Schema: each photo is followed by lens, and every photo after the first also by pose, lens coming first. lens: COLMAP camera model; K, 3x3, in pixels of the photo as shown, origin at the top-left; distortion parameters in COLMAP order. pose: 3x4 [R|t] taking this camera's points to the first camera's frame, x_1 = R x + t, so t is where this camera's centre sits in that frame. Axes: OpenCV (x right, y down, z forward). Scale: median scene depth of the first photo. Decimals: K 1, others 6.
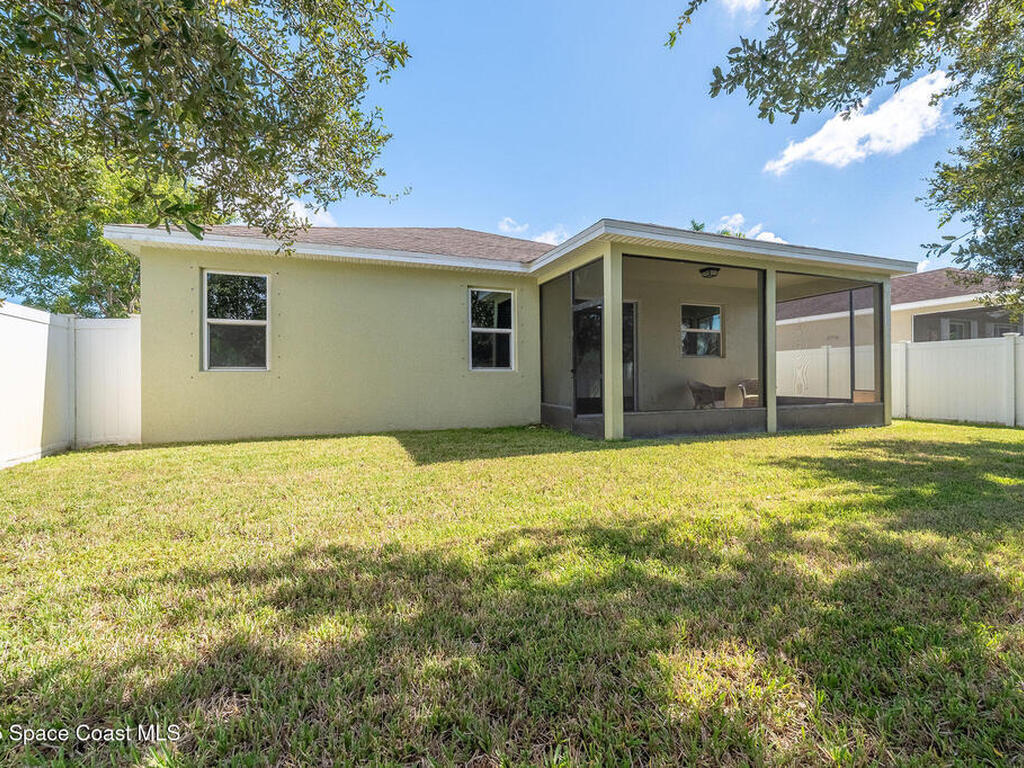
lens RADIAL K [[455.8, 0, 511.4], [0, 455.8, 383.8], [0, 0, 1]] dist [-0.002052, 0.000611]
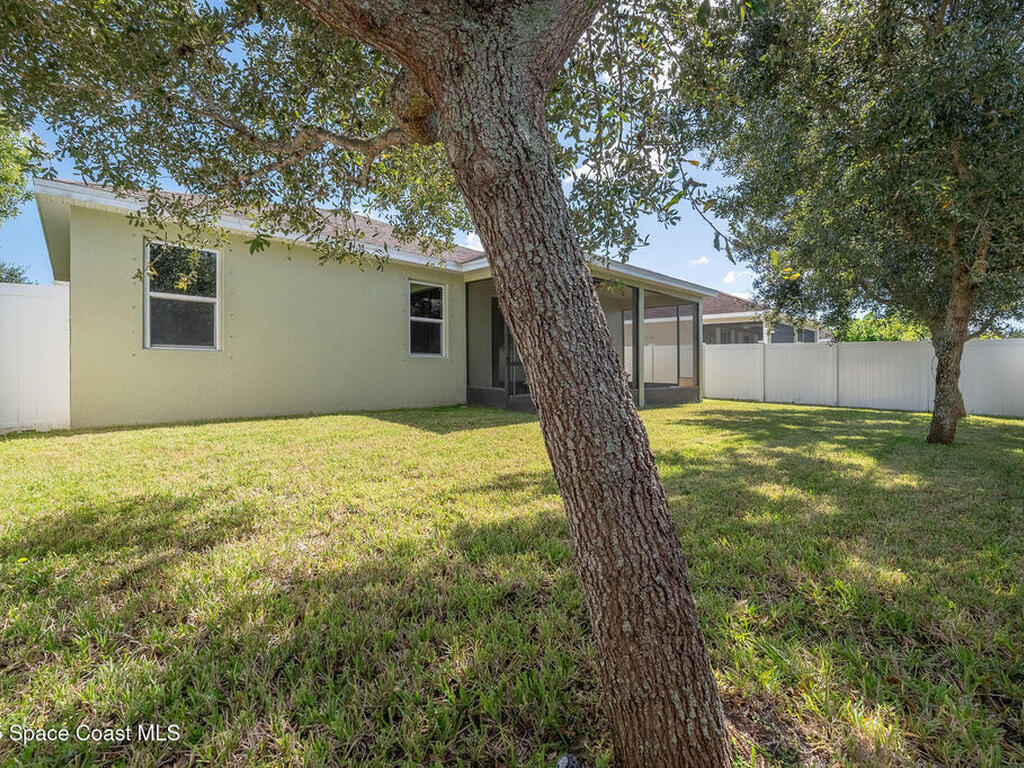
lens RADIAL K [[455.8, 0, 511.0], [0, 455.8, 378.7], [0, 0, 1]] dist [-0.002052, 0.000611]
pose [[0.926648, 0.009722, 0.375805, -0.276533], [-0.017355, 0.999706, 0.016930, 0.003805], [-0.375530, -0.022210, 0.926544, -0.112676]]
